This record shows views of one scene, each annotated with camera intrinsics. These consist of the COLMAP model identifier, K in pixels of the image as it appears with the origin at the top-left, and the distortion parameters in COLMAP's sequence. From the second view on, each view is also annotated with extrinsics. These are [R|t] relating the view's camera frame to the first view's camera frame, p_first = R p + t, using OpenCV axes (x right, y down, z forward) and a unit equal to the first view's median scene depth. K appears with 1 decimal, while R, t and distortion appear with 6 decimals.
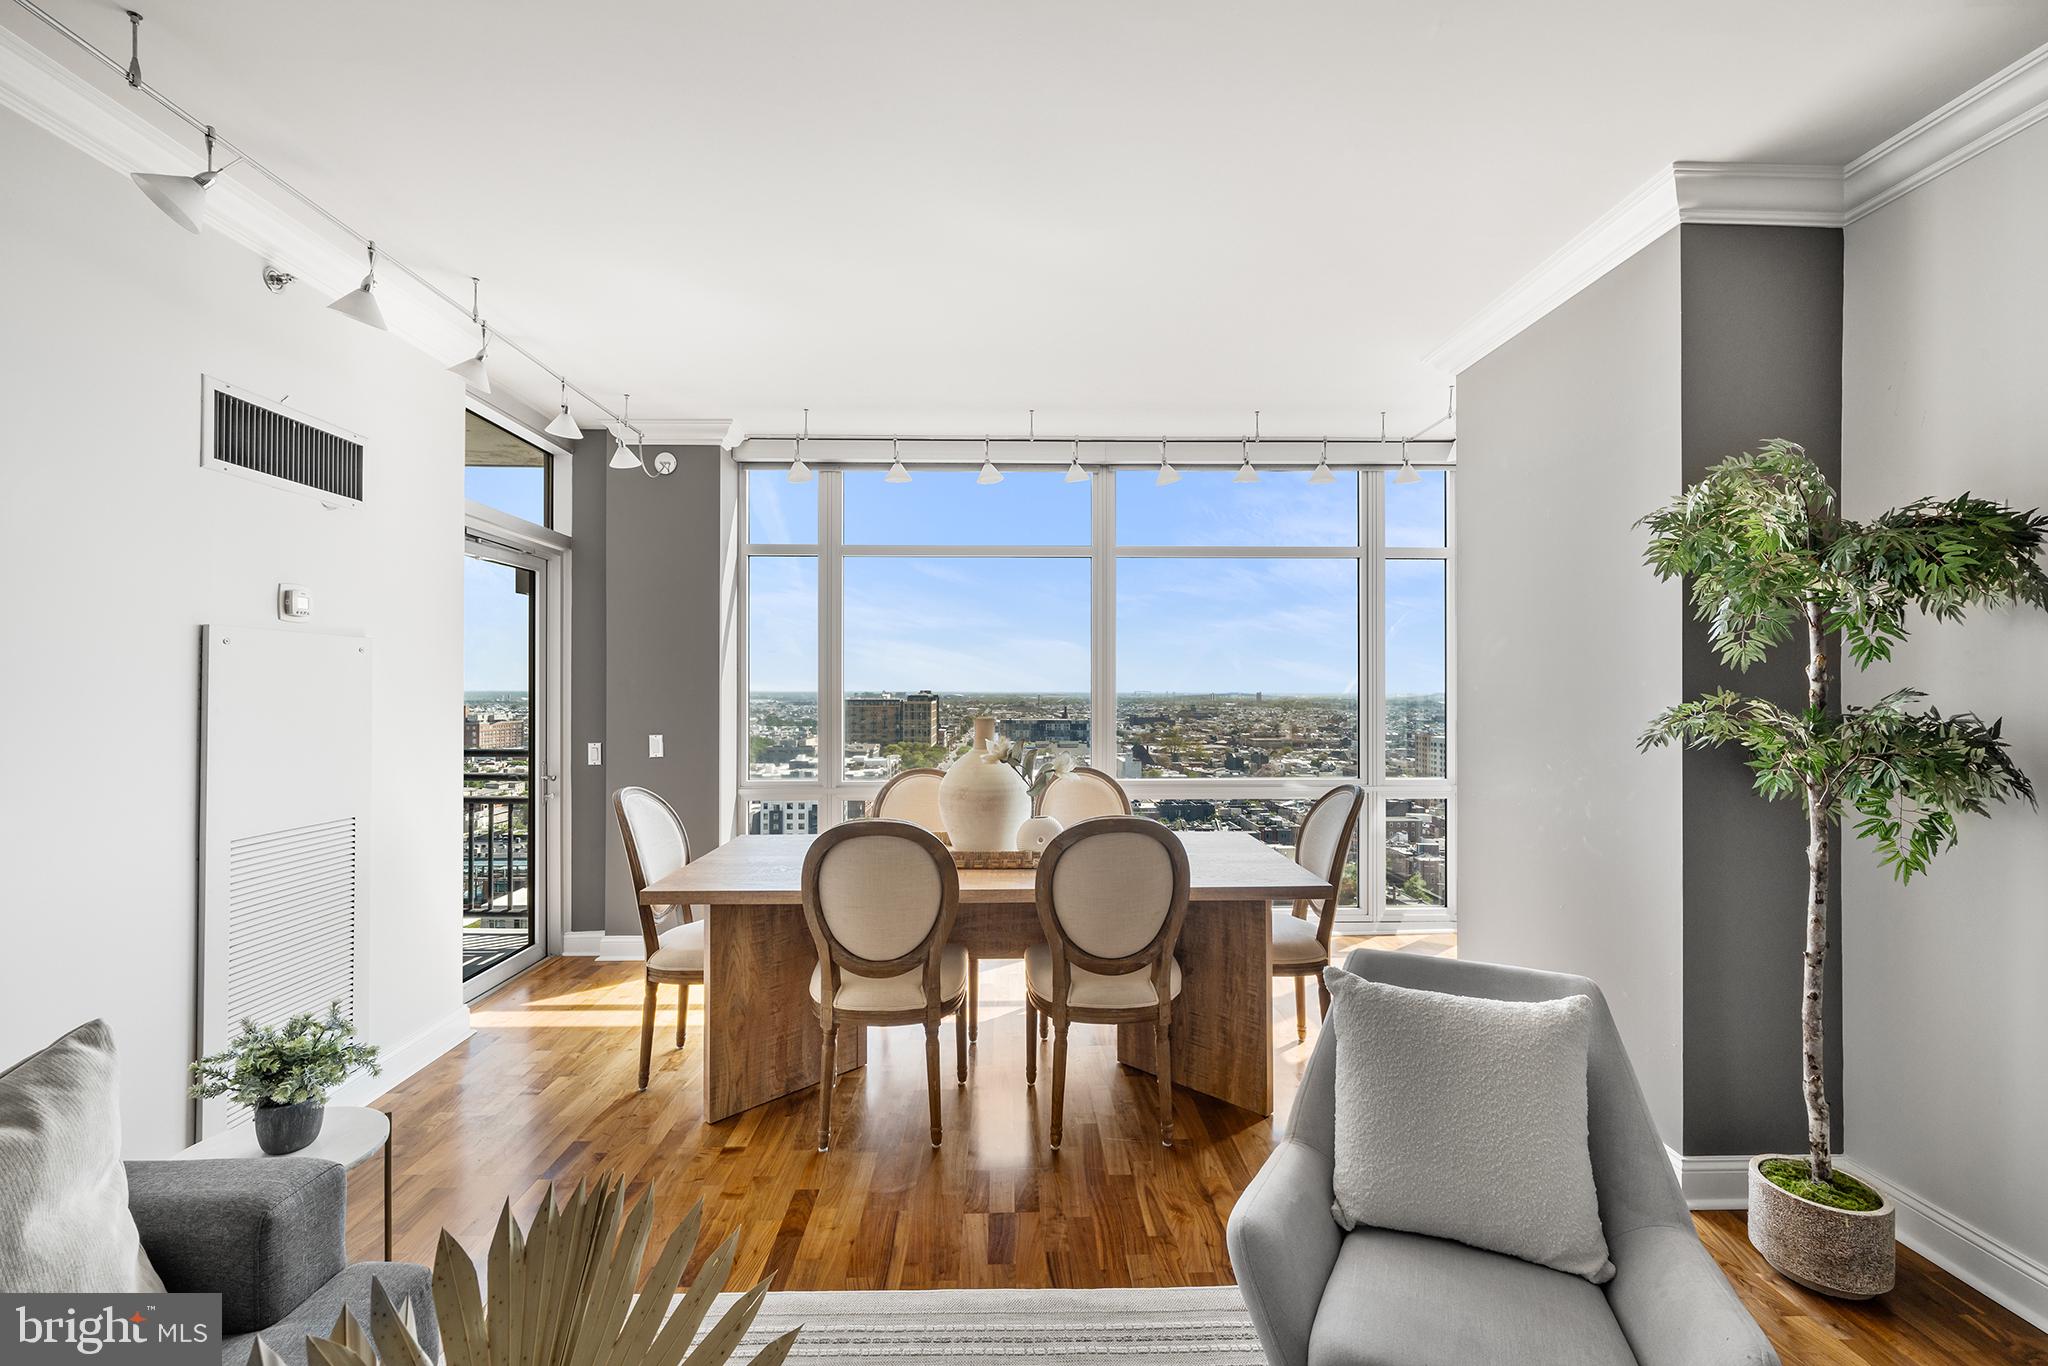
lens RADIAL K [[872.1, 0, 1037.8], [0, 872.1, 669.2], [0, 0, 1]] dist [0.001949, -0.000244]
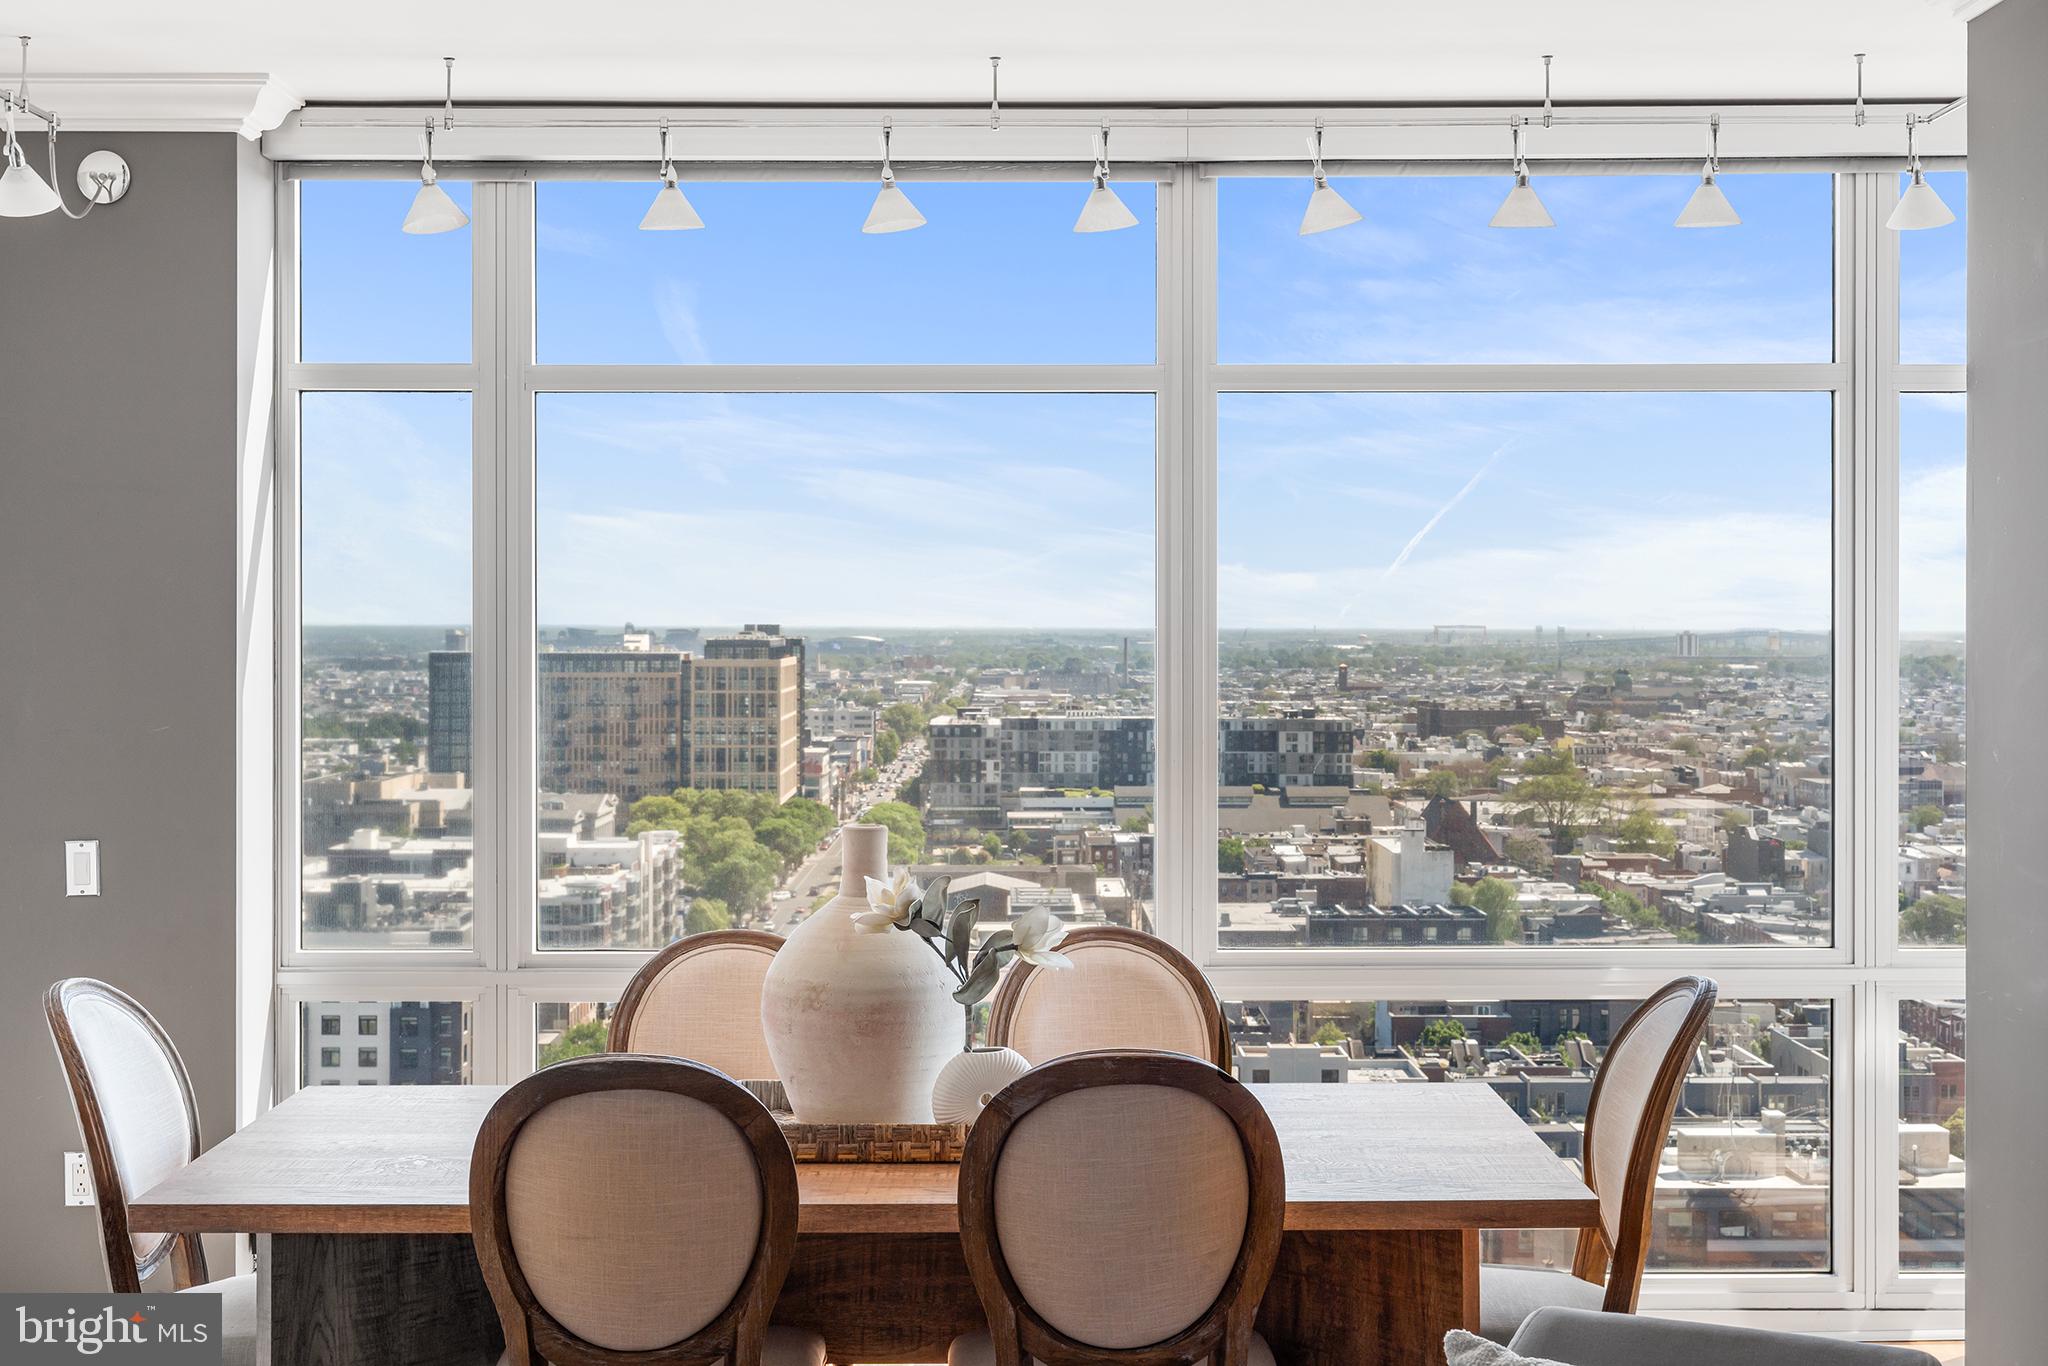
lens RADIAL K [[2820.0, 0, 1076.3], [0, 2820.0, 569.2], [0, 0, 1]] dist [-0.003439, 0.000000]
pose [[0.999851, 0.000210, -0.017273, 0.063349], [-0.000103, 0.999981, 0.006168, -0.073969], [0.017274, -0.006165, 0.999832, -0.384454]]
